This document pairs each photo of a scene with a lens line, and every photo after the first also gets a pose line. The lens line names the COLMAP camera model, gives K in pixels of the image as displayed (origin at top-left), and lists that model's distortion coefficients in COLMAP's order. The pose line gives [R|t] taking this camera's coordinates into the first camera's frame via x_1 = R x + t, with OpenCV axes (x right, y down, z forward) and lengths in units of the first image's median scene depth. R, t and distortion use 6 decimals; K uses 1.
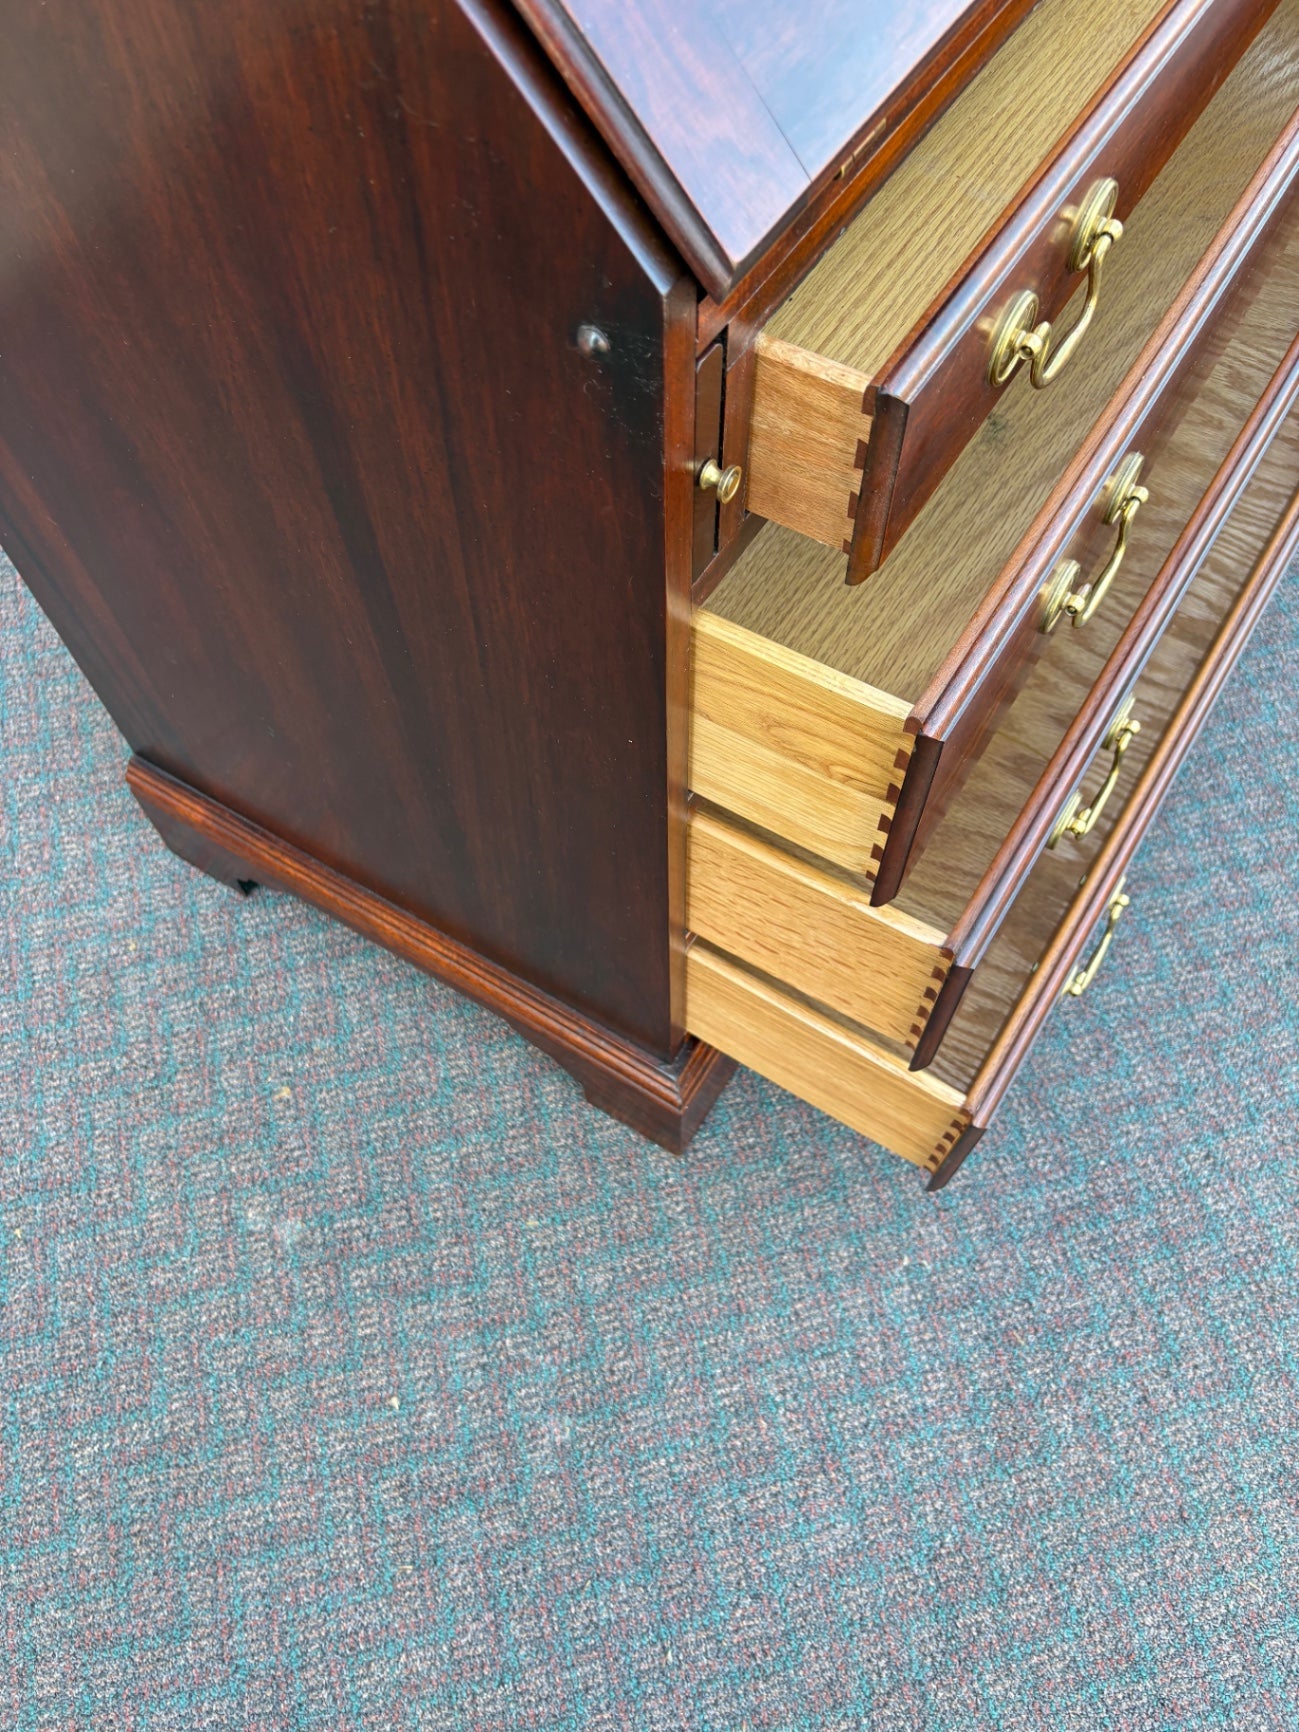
lens RADIAL K [[1323.7, 0, 648.5], [0, 1323.7, 870.8], [0, 0, 1]] dist [0.048544, -0.056782]
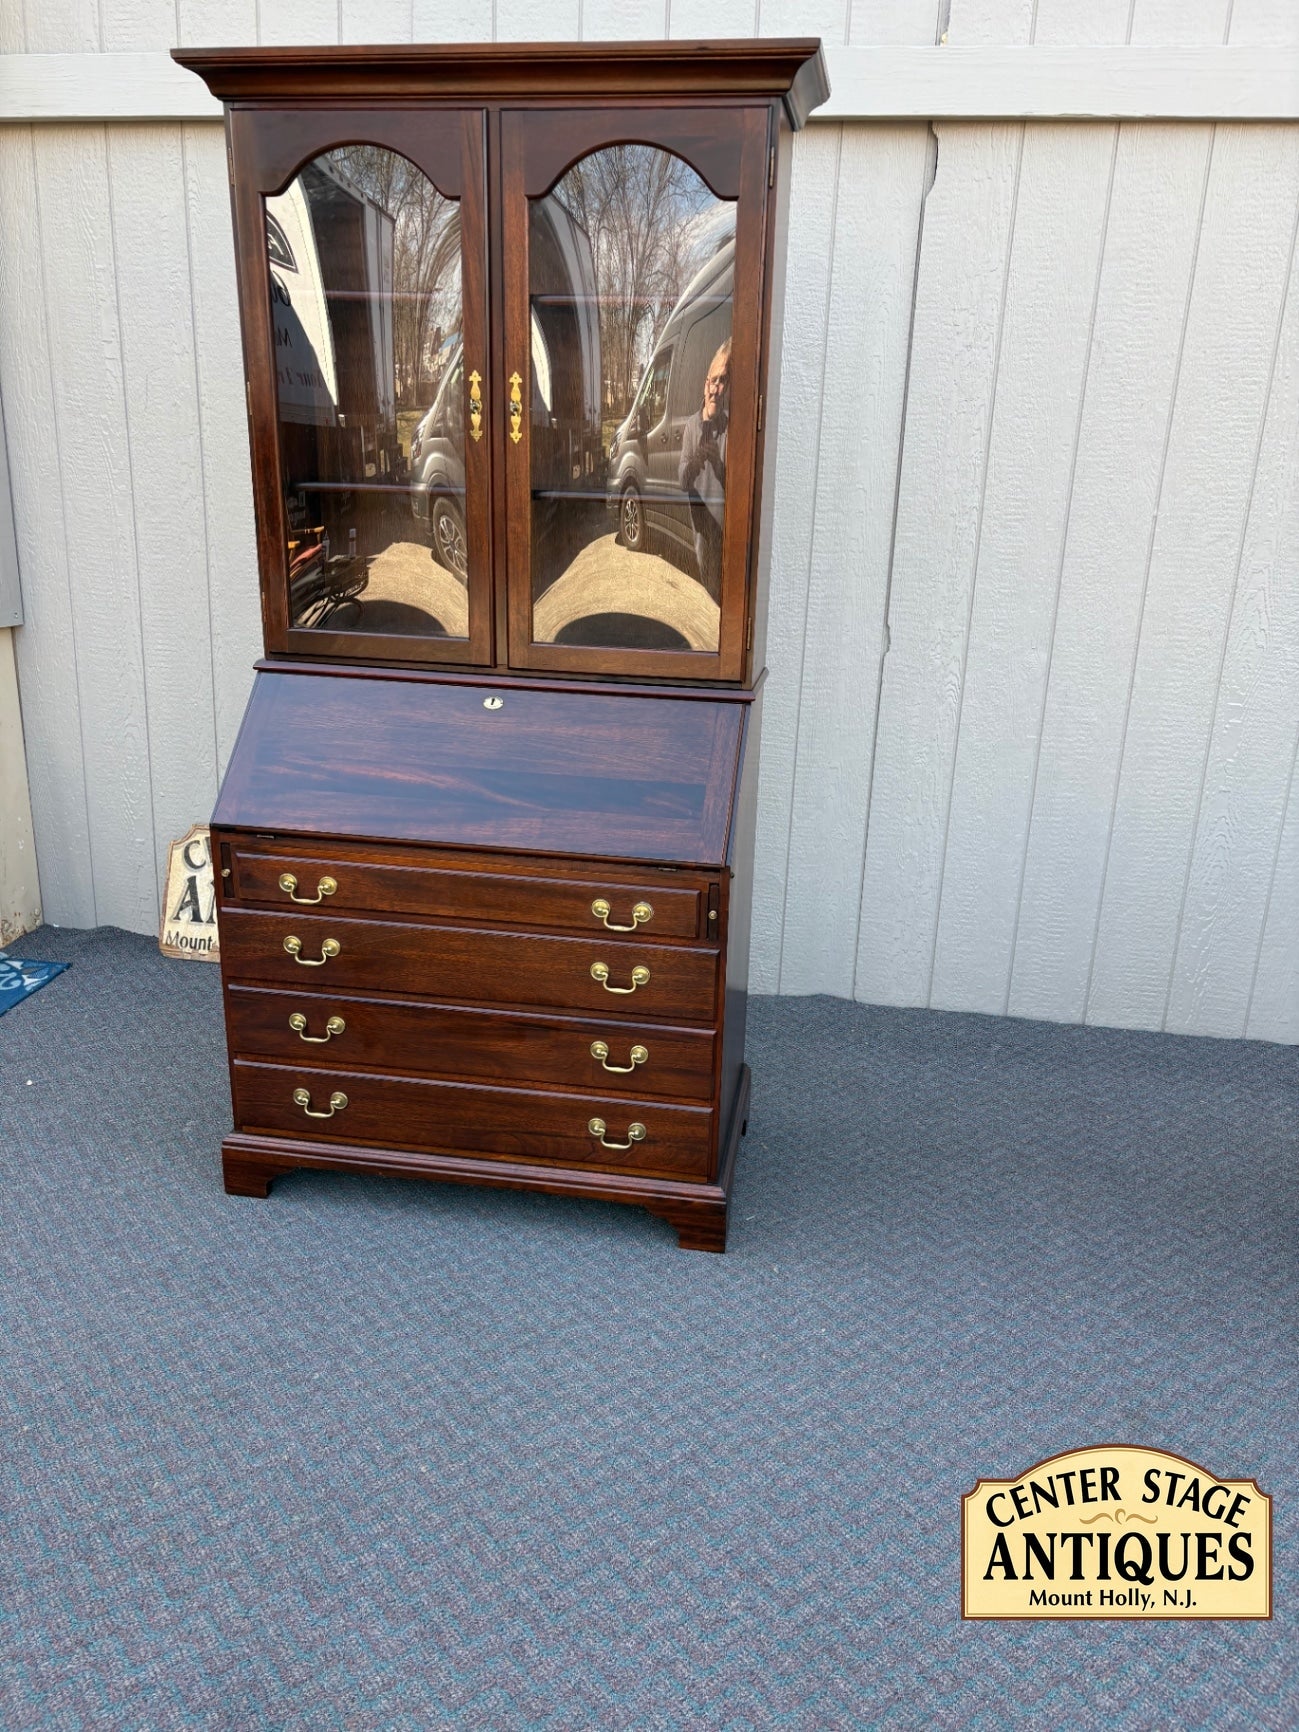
lens RADIAL K [[1317.9, 0, 644.2], [0, 1317.9, 864.8], [0, 0, 1]] dist [0.064728, -0.073802]
pose [[0.379085, 0.312566, -0.870975, 2.461621], [-0.827918, 0.534985, -0.168356, -0.374946], [0.413336, 0.784917, 0.461583, -0.356205]]
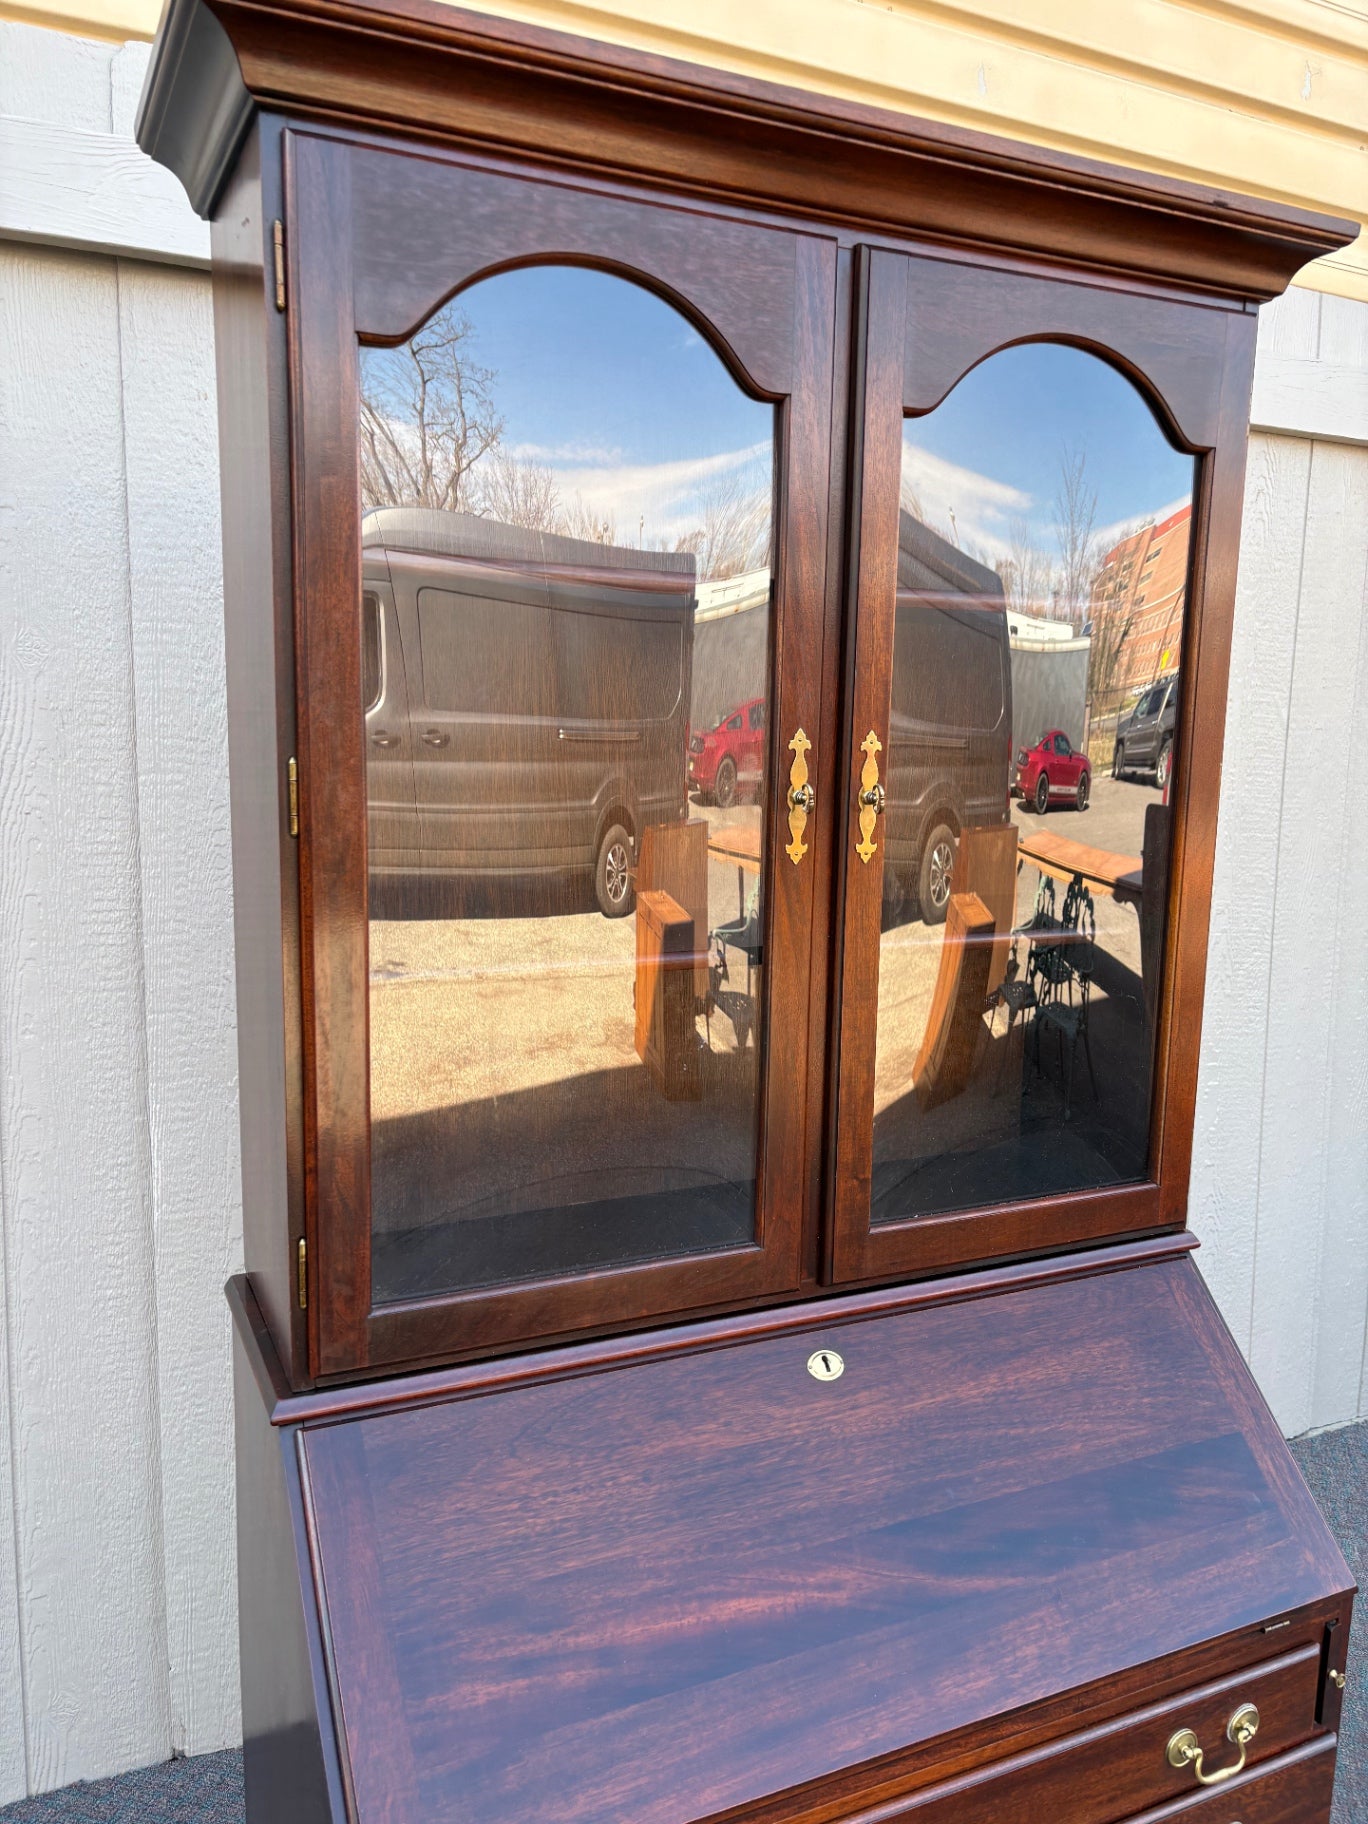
lens RADIAL K [[1394.0, 0, 675.9], [0, 1394.0, 921.3], [0, 0, 1]] dist [0.048544, -0.056782]
pose [[0.842126, 0.110122, -0.527918, 0.613296], [-0.487900, 0.572605, -0.658846, -0.037534], [0.229735, 0.812402, 0.535934, -0.622851]]
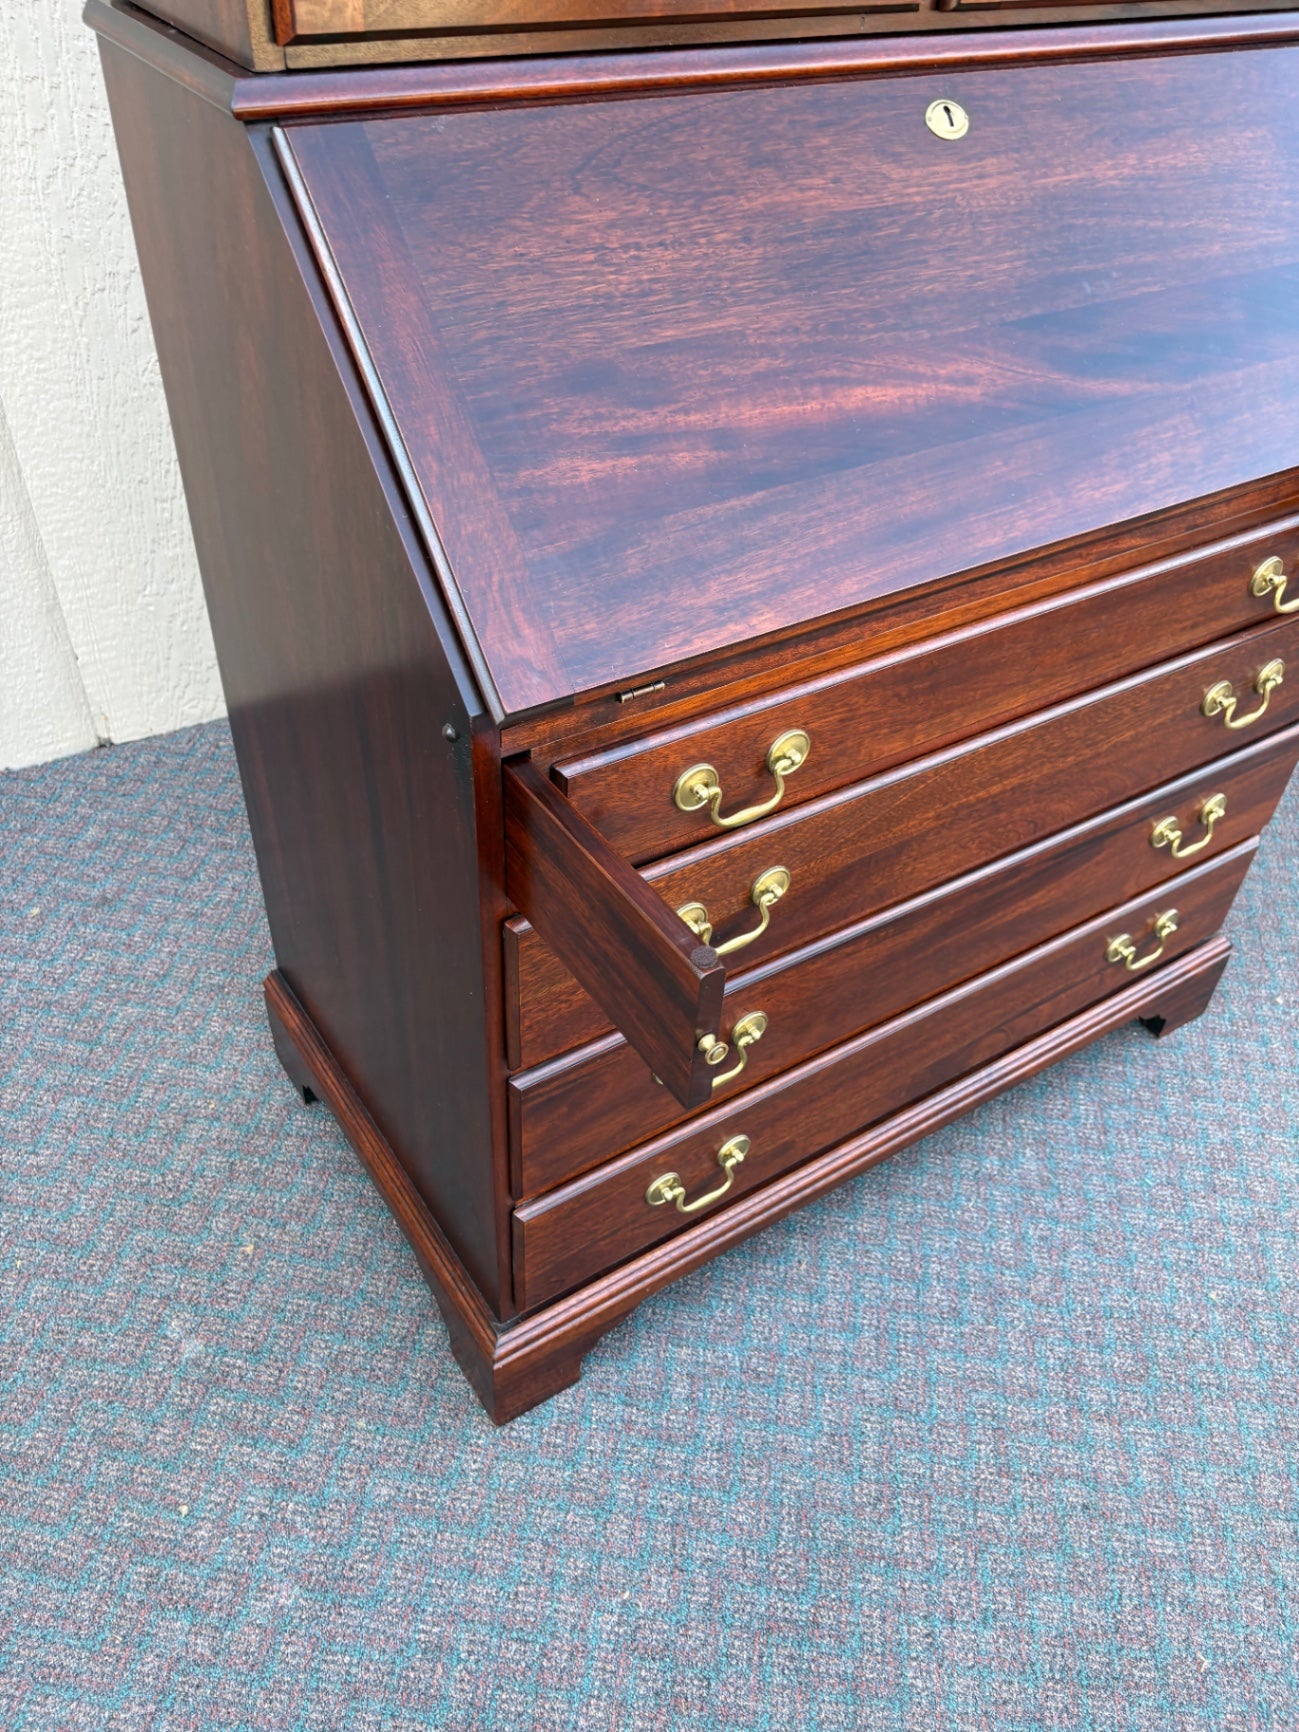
lens RADIAL K [[1323.7, 0, 667.5], [0, 1323.7, 883.2], [0, 0, 1]] dist [0.048544, -0.056782]
pose [[0.911045, 0.319156, -0.261030, 0.328018], [-0.390619, 0.870748, -0.298687, 0.094545], [0.131964, 0.374081, 0.917959, -0.247561]]
